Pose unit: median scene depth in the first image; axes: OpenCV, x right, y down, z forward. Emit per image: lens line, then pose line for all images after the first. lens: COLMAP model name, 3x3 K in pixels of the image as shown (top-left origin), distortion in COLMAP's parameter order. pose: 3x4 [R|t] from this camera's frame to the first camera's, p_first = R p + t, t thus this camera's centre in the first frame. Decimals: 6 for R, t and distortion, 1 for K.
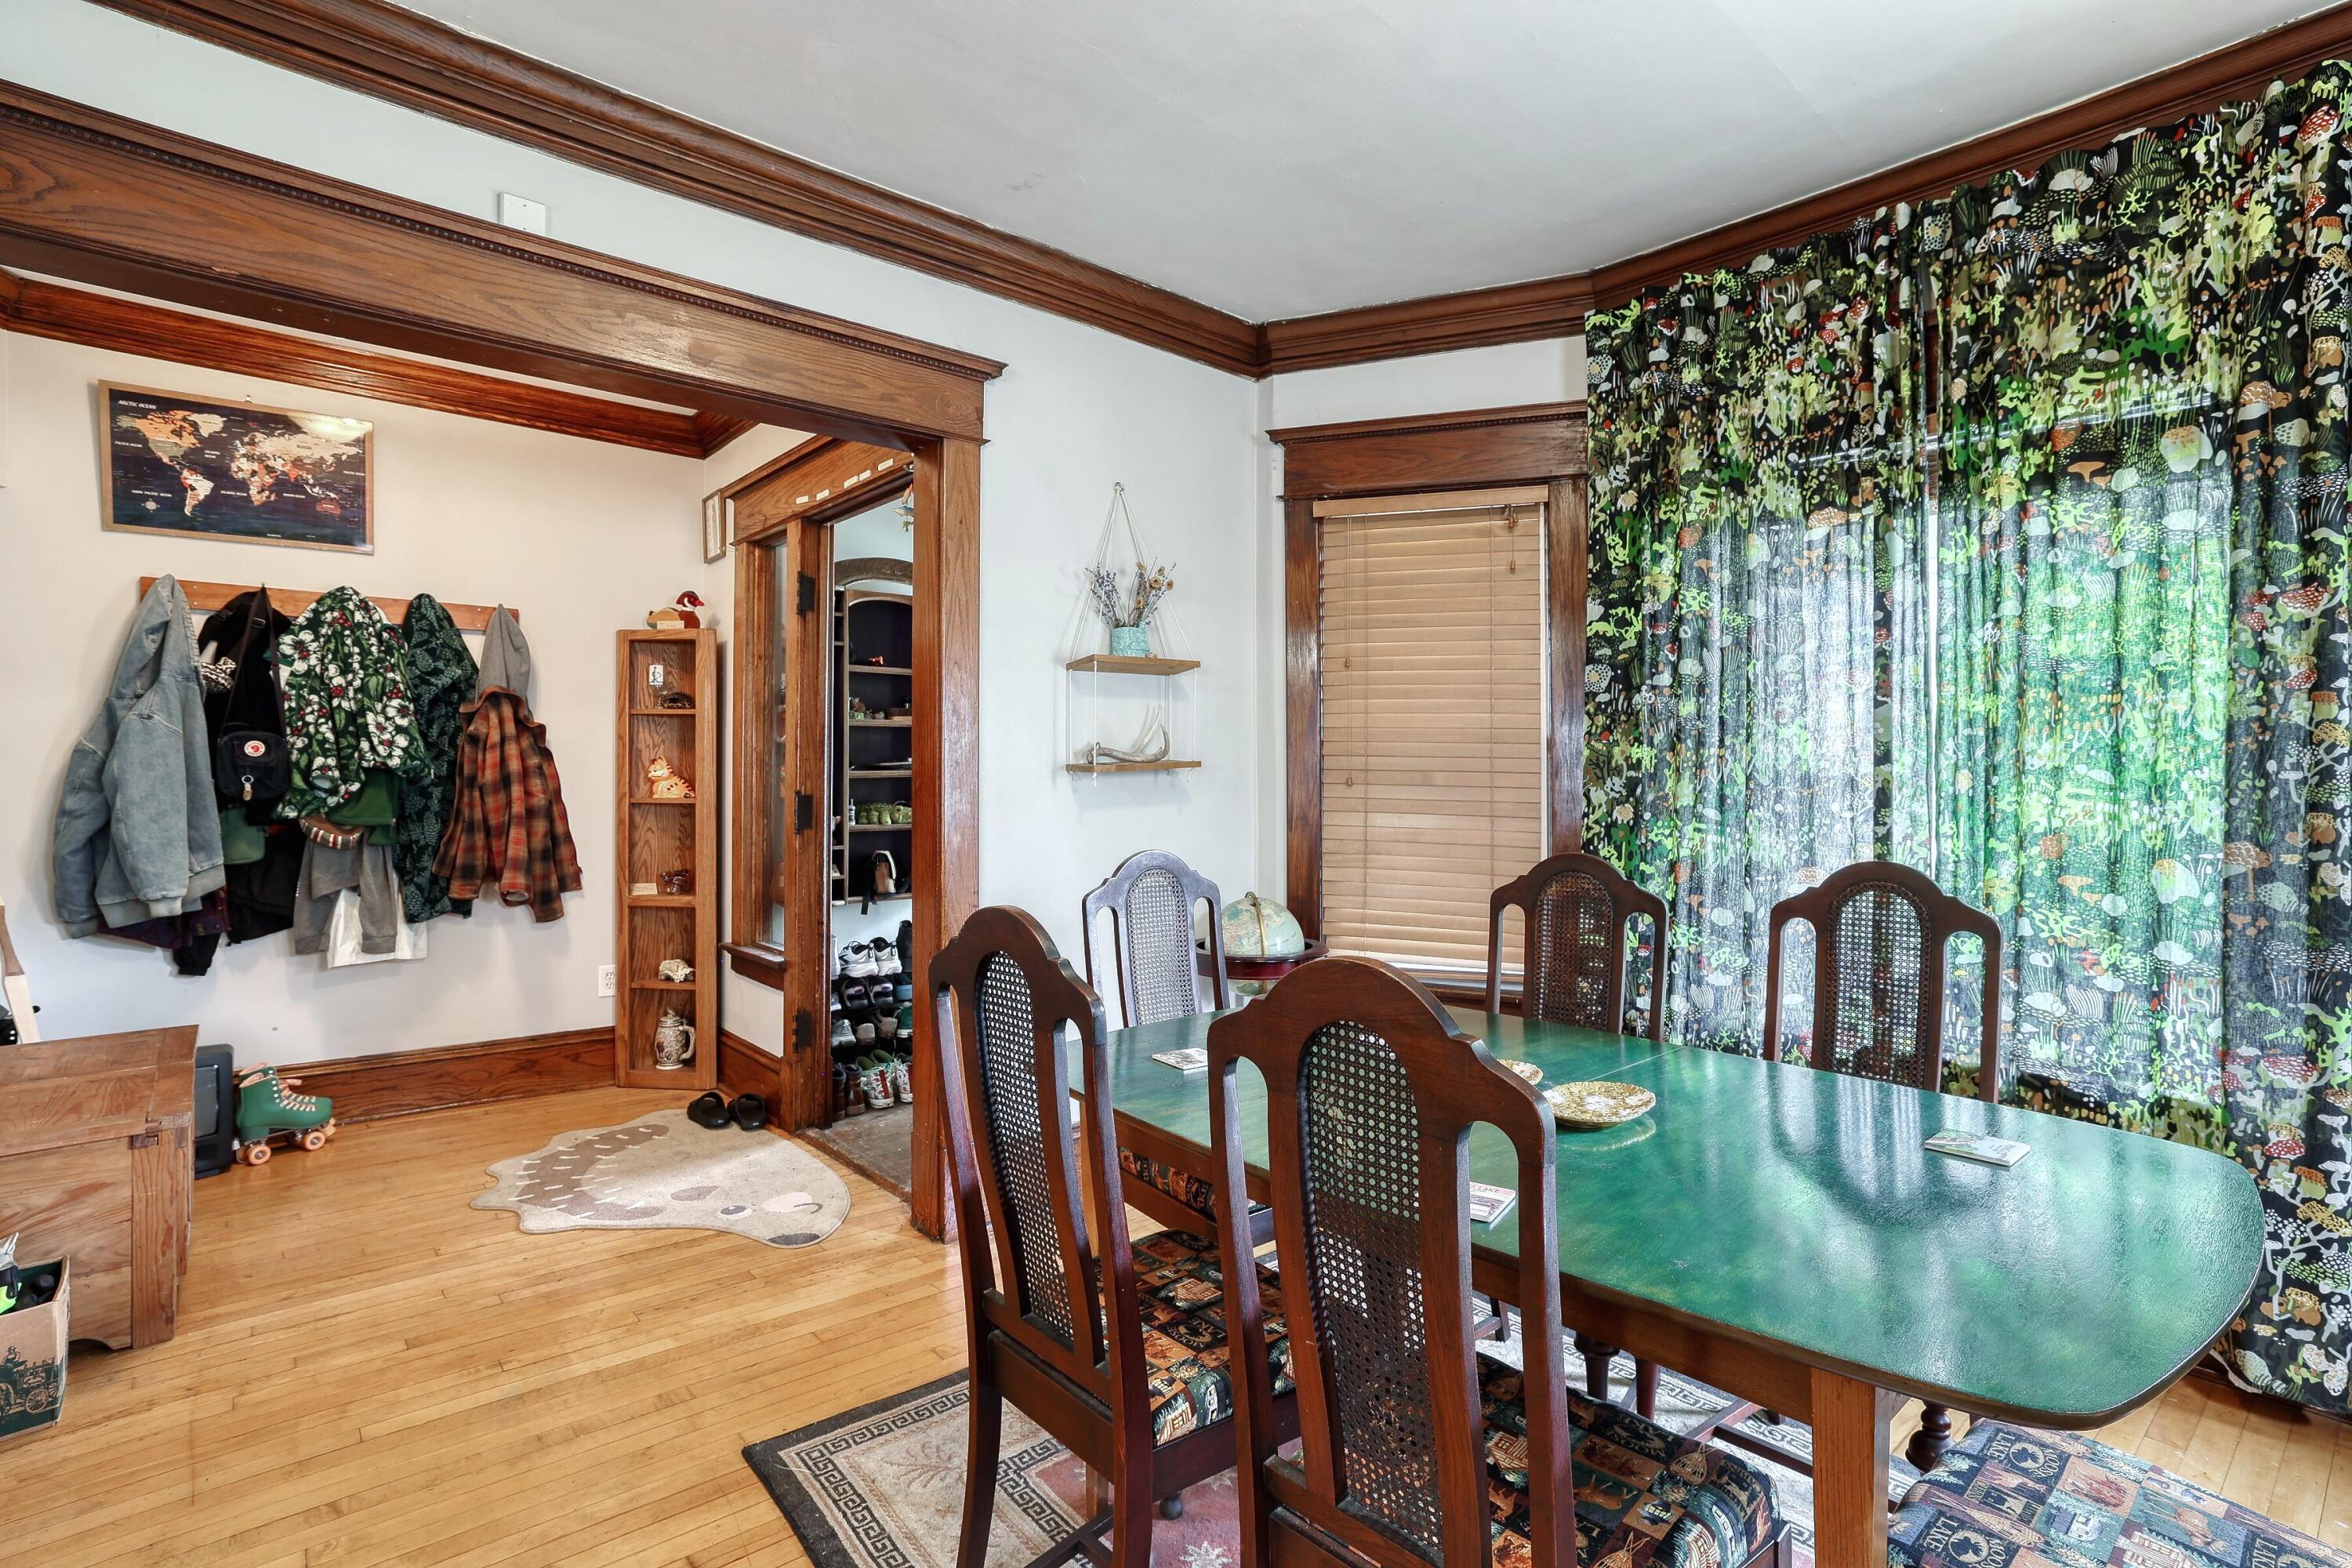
lens RADIAL K [[1129.7, 0, 1169.2], [0, 1129.7, 768.3], [0, 0, 1]] dist [-0.018066, 0.011668]
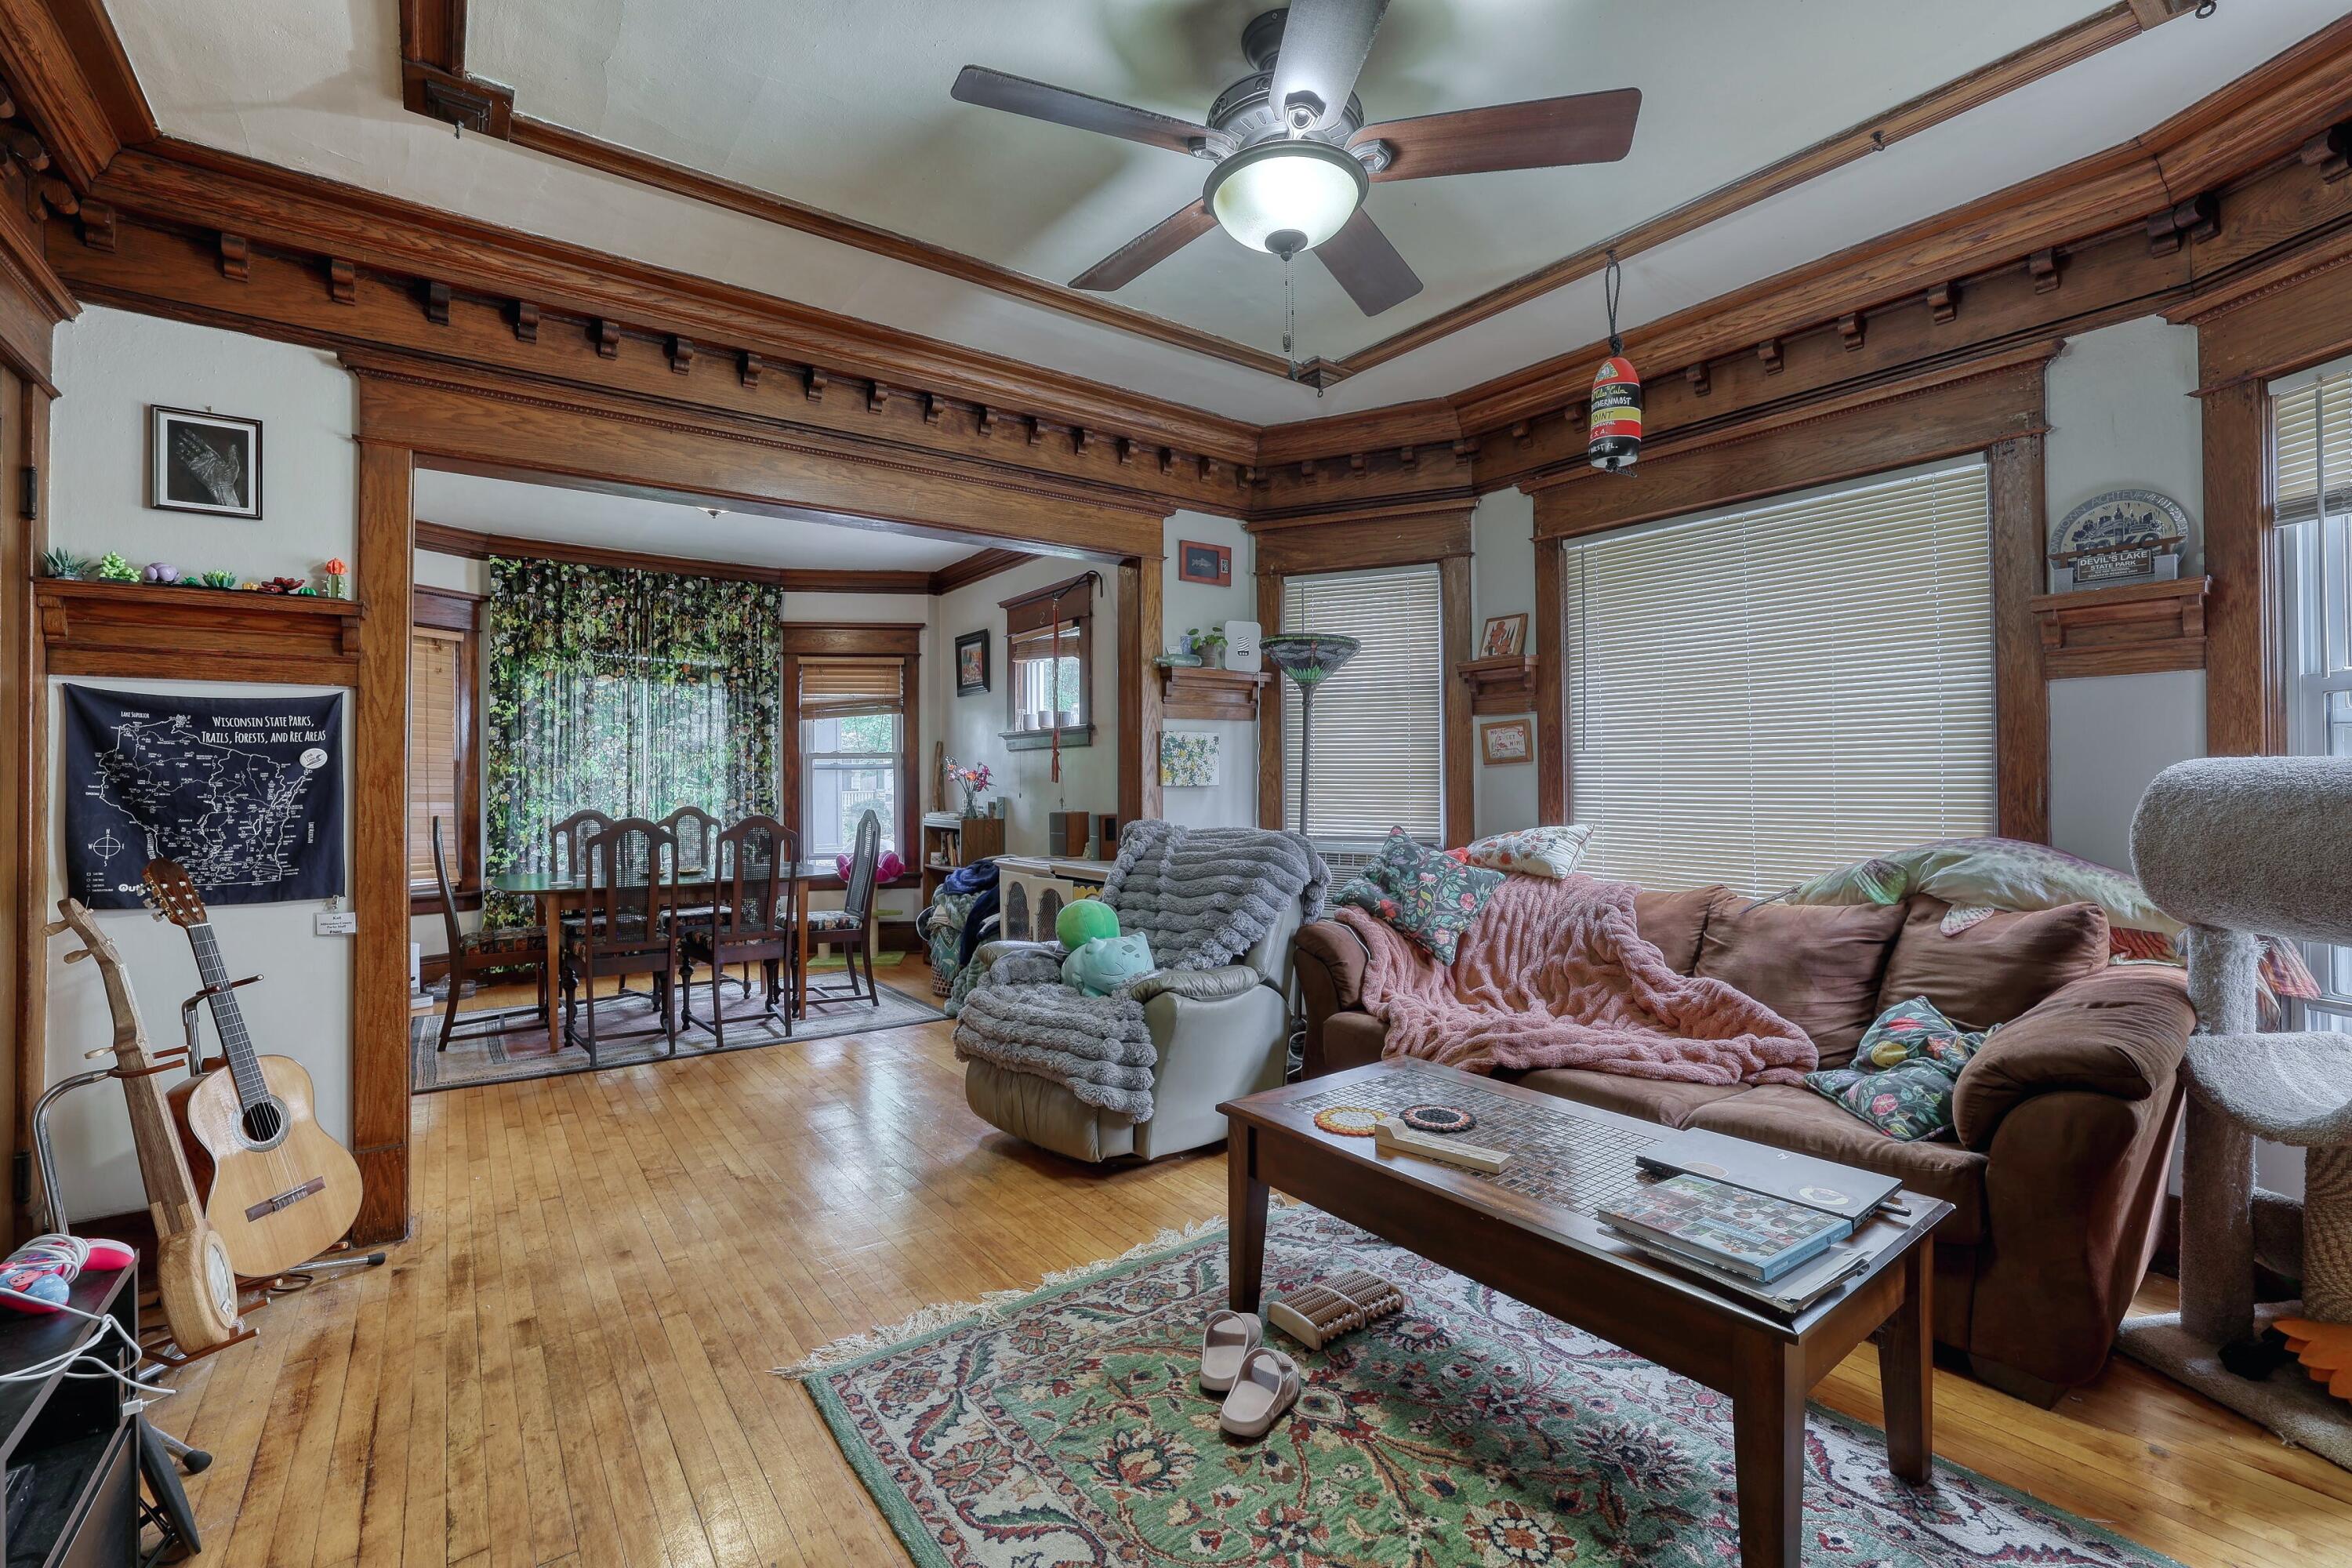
lens RADIAL K [[1016.3, 0, 1167.3], [0, 1016.3, 776.5], [0, 0, 1]] dist [-0.036703, 0.012864]
pose [[0.065733, 0.001429, 0.997836, -1.436790], [-0.003395, 0.999994, -0.001208, -0.002071], [-0.997831, -0.003308, 0.065738, -0.375571]]
